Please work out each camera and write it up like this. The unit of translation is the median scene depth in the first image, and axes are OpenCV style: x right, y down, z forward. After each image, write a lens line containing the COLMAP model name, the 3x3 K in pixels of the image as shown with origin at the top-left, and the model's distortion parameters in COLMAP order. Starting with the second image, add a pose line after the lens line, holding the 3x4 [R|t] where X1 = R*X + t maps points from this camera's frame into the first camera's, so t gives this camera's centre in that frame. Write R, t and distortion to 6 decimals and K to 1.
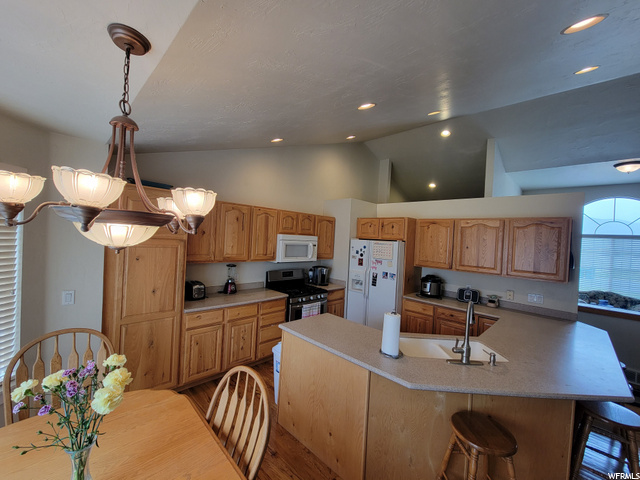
lens RADIAL K [[258.1, 0, 318.3], [0, 258.1, 236.0], [0, 0, 1]] dist [-0.012960, 0.000045]
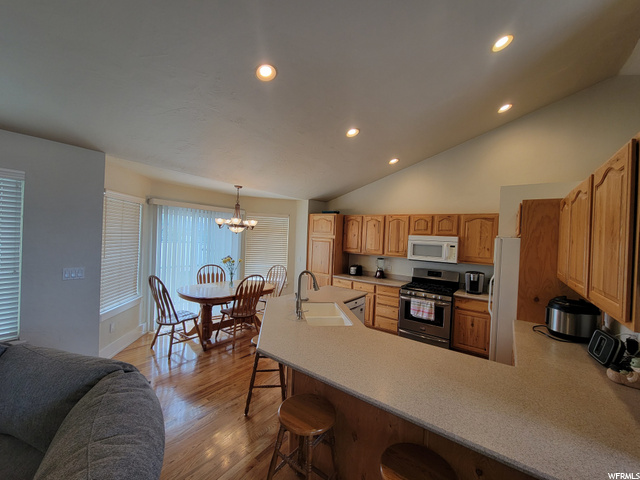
lens RADIAL K [[258.1, 0, 319.0], [0, 258.1, 240.2], [0, 0, 1]] dist [-0.012960, 0.000045]
pose [[0.131634, -0.036330, -0.990632, 0.875086], [-0.031342, 0.998676, -0.040790, 0.069301], [0.990803, 0.036418, 0.130321, 0.401584]]
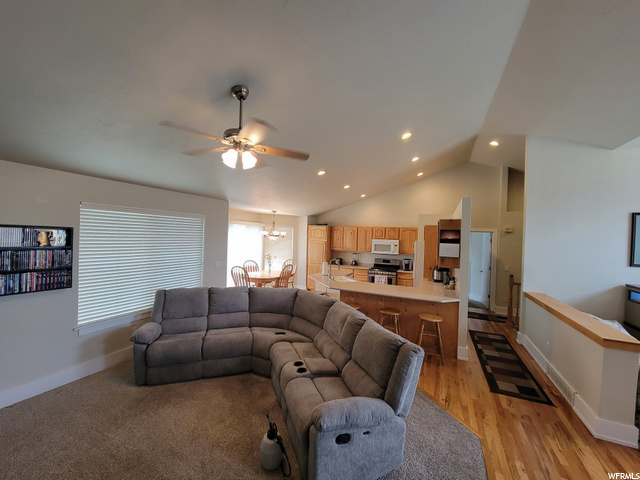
lens RADIAL K [[258.1, 0, 319.6], [0, 258.1, 240.4], [0, 0, 1]] dist [-0.012960, 0.000045]
pose [[0.322385, -0.032633, -0.946046, 1.477604], [-0.006511, 0.999306, -0.036689, 0.071601], [0.946586, 0.017988, 0.321949, -0.032766]]
